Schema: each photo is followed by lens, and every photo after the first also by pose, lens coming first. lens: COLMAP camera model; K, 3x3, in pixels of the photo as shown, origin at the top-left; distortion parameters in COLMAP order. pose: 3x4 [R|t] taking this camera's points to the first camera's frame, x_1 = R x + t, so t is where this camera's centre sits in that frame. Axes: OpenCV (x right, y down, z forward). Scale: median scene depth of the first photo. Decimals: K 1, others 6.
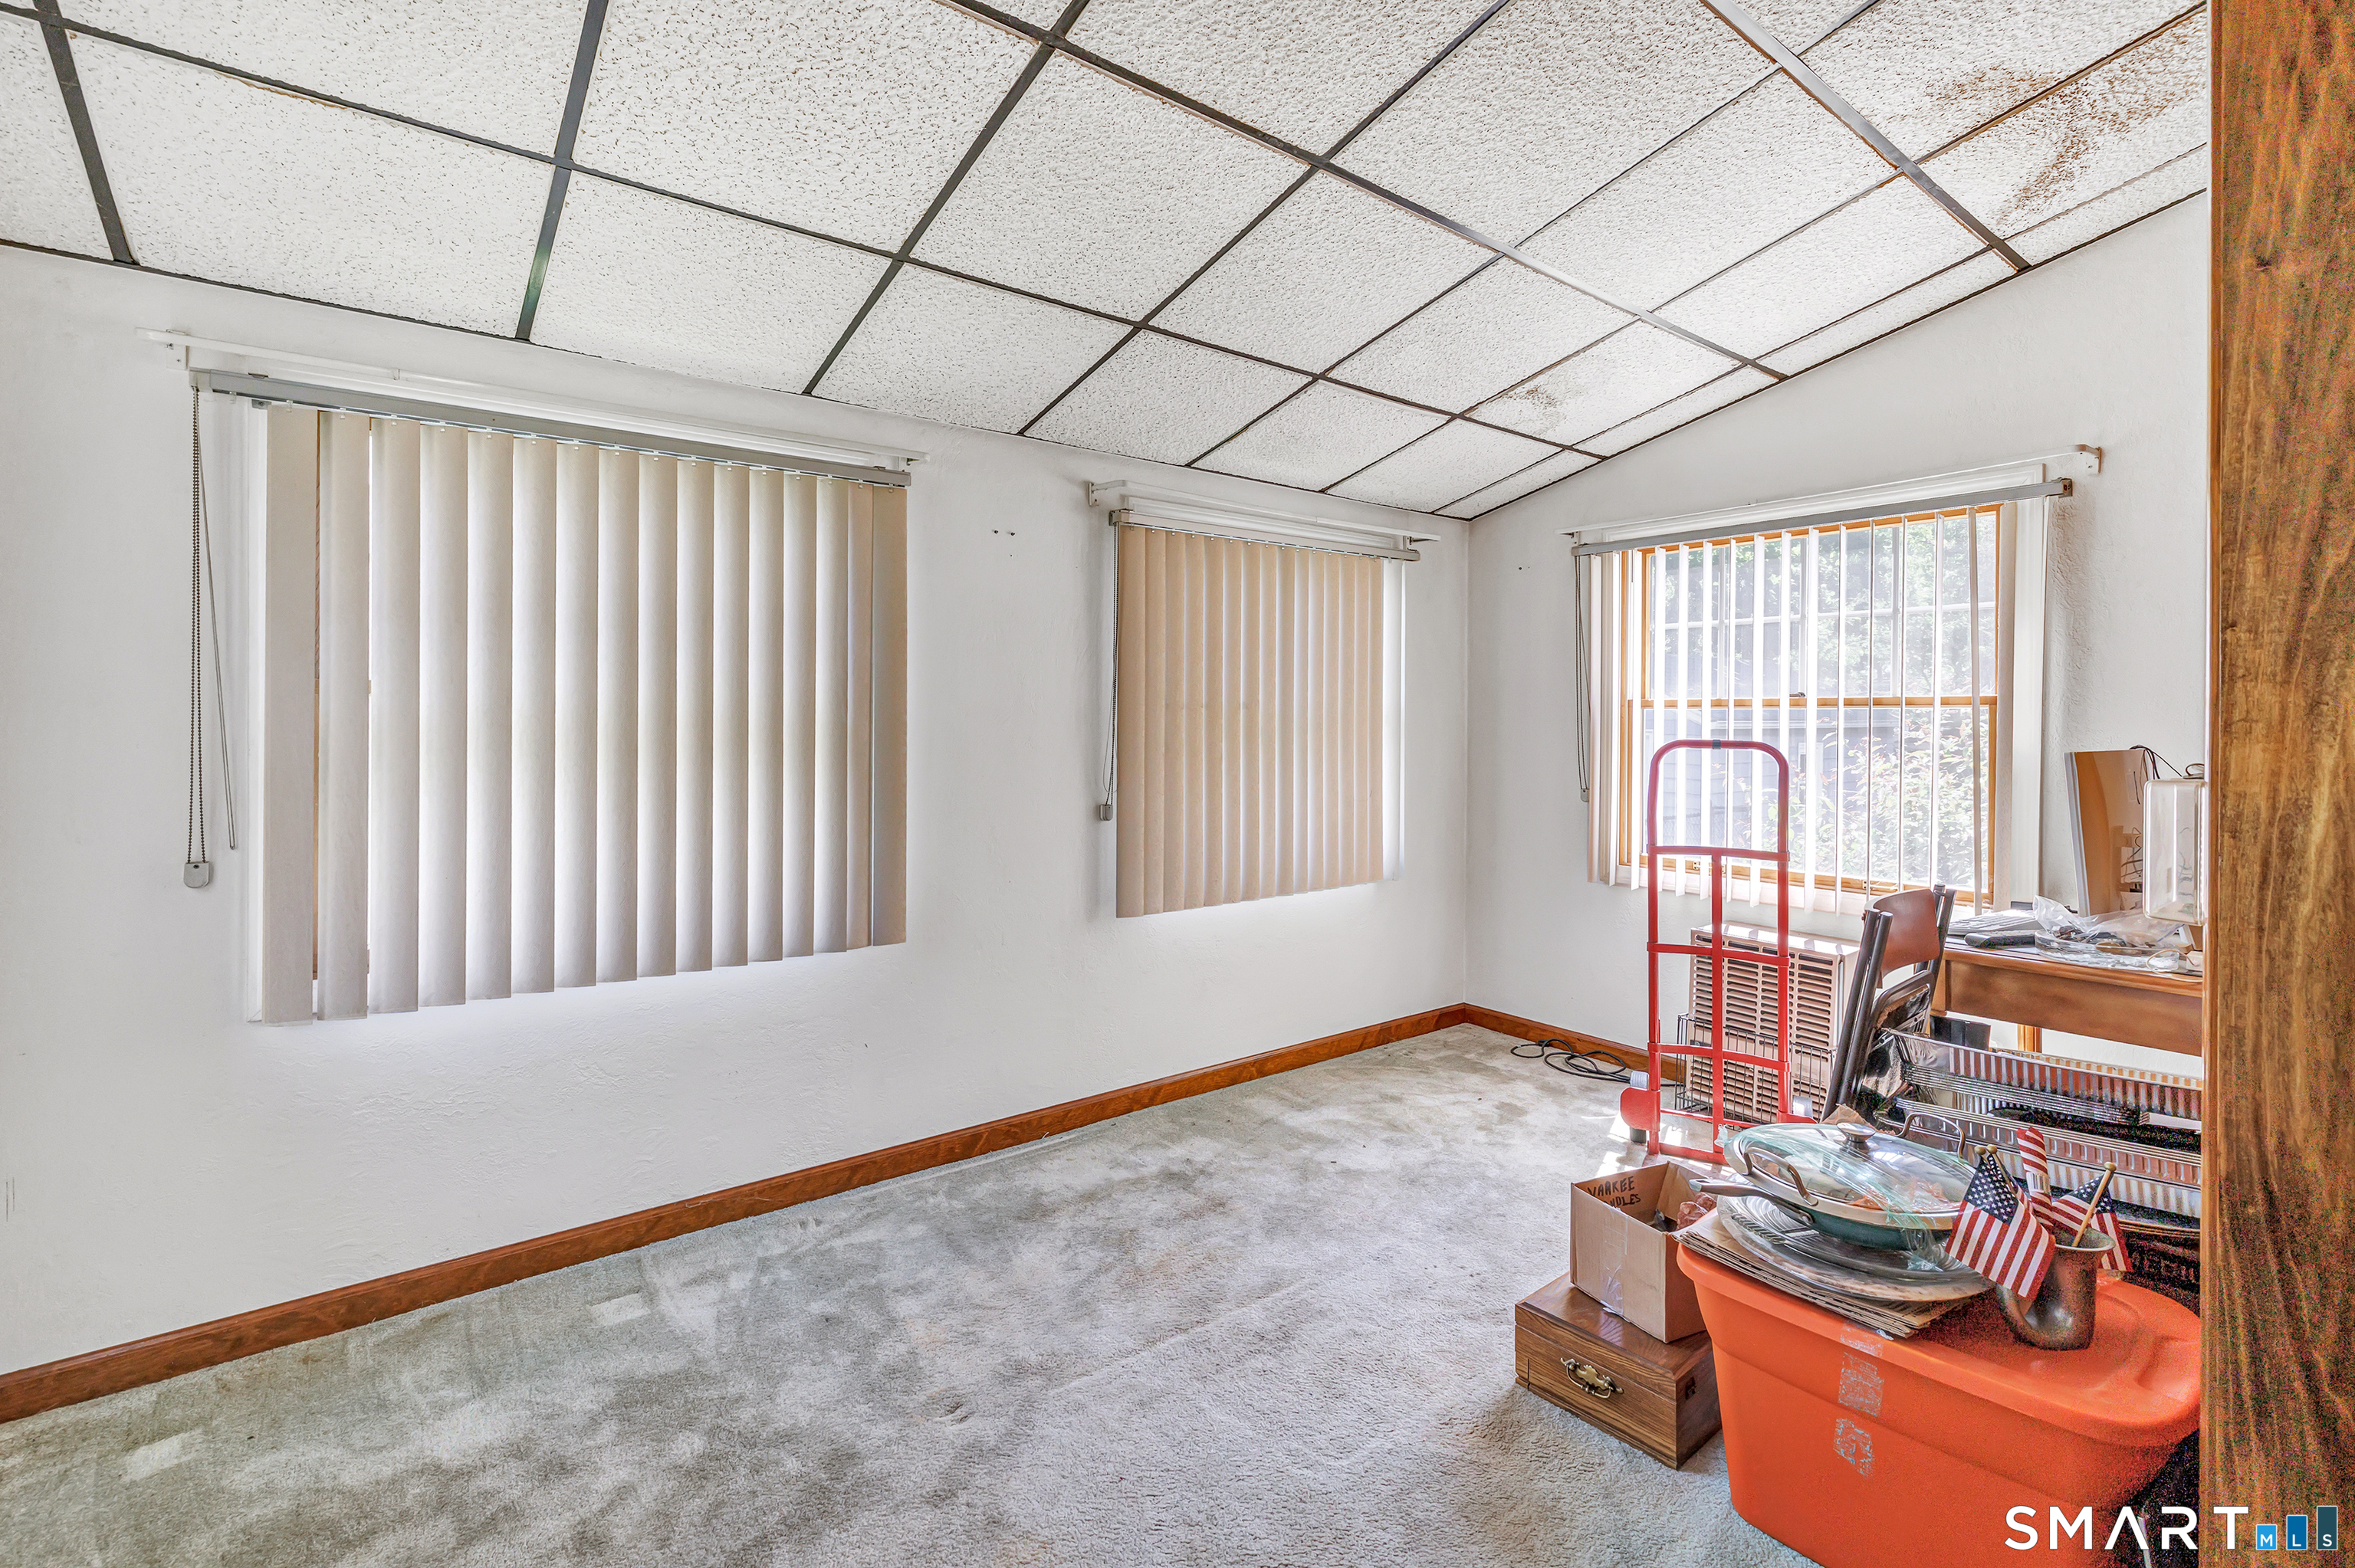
lens RADIAL K [[1058.7, 0, 1164.8], [0, 1058.7, 721.6], [0, 0, 1]] dist [0.000563, 0.000351]
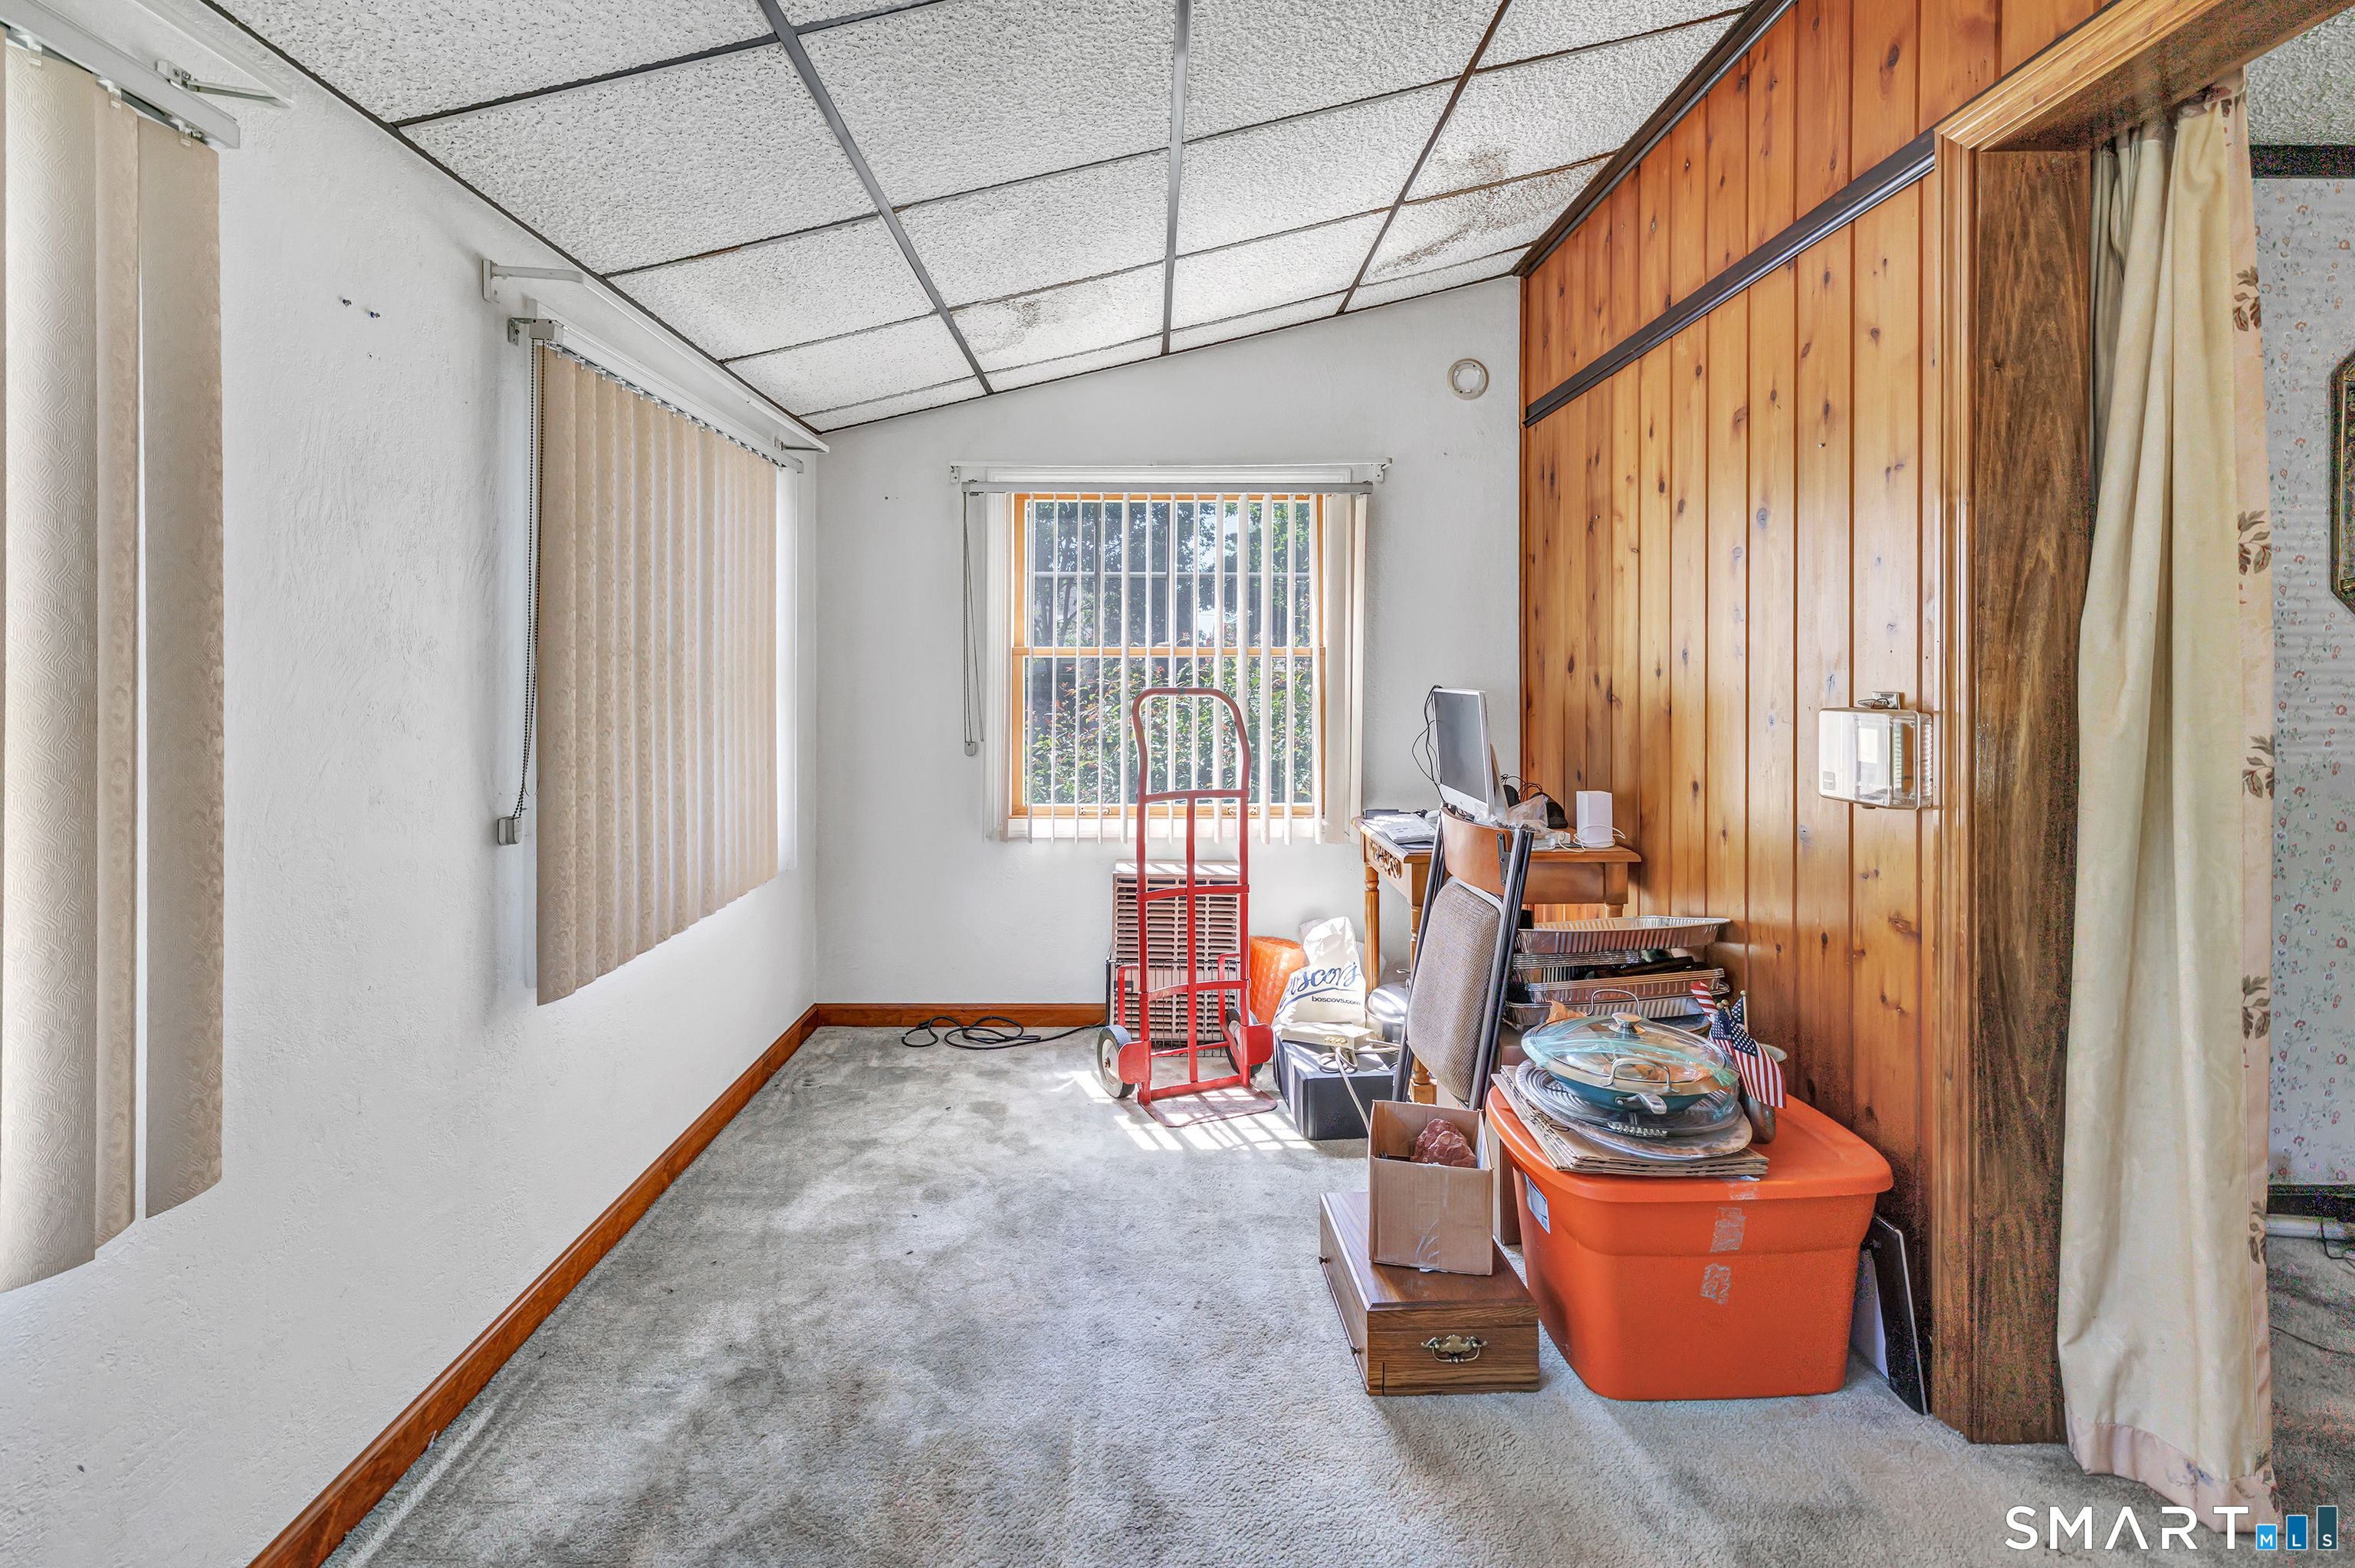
lens RADIAL K [[1064.7, 0, 1169.6], [0, 1064.7, 672.0], [0, 0, 1]] dist [-0.001500, -0.000030]
pose [[0.603470, -0.007026, 0.797355, -0.322527], [0.005343, 0.999974, 0.004768, -0.003543], [-0.797368, 0.001383, 0.603492, 0.375381]]
